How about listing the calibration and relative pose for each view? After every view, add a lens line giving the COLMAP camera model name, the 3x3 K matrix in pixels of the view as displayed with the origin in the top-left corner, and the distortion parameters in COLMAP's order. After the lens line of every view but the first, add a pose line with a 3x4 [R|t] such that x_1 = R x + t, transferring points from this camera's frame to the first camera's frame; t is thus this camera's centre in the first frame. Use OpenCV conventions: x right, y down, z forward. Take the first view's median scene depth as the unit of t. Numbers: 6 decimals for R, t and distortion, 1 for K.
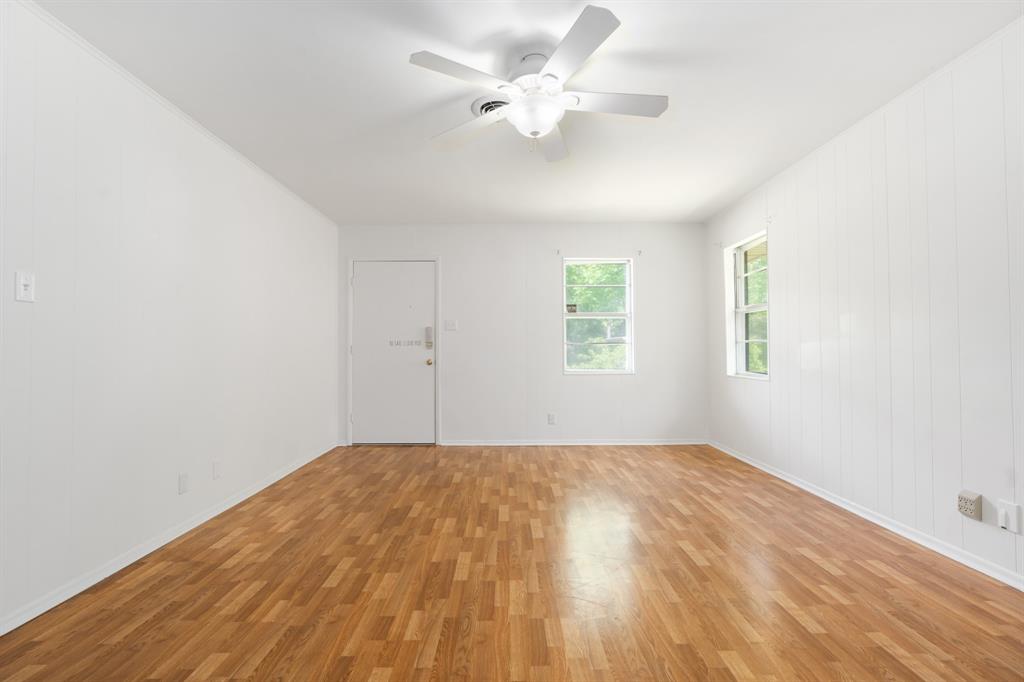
lens RADIAL K [[461.7, 0, 516.2], [0, 461.7, 341.6], [0, 0, 1]] dist [-0.006051, 0.002041]
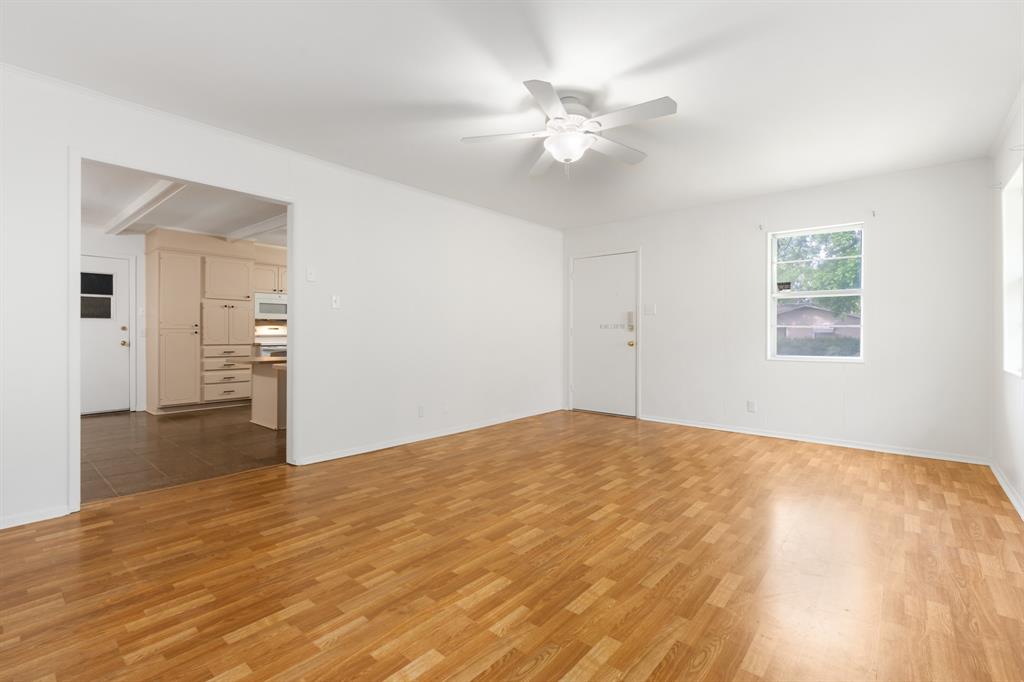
lens RADIAL K [[461.7, 0, 514.1], [0, 461.7, 336.5], [0, 0, 1]] dist [-0.006051, 0.002041]
pose [[0.755288, 0.010662, -0.655306, 0.507185], [0.007671, 0.999655, 0.025105, -0.003470], [0.655348, -0.023988, 0.754946, -0.037379]]
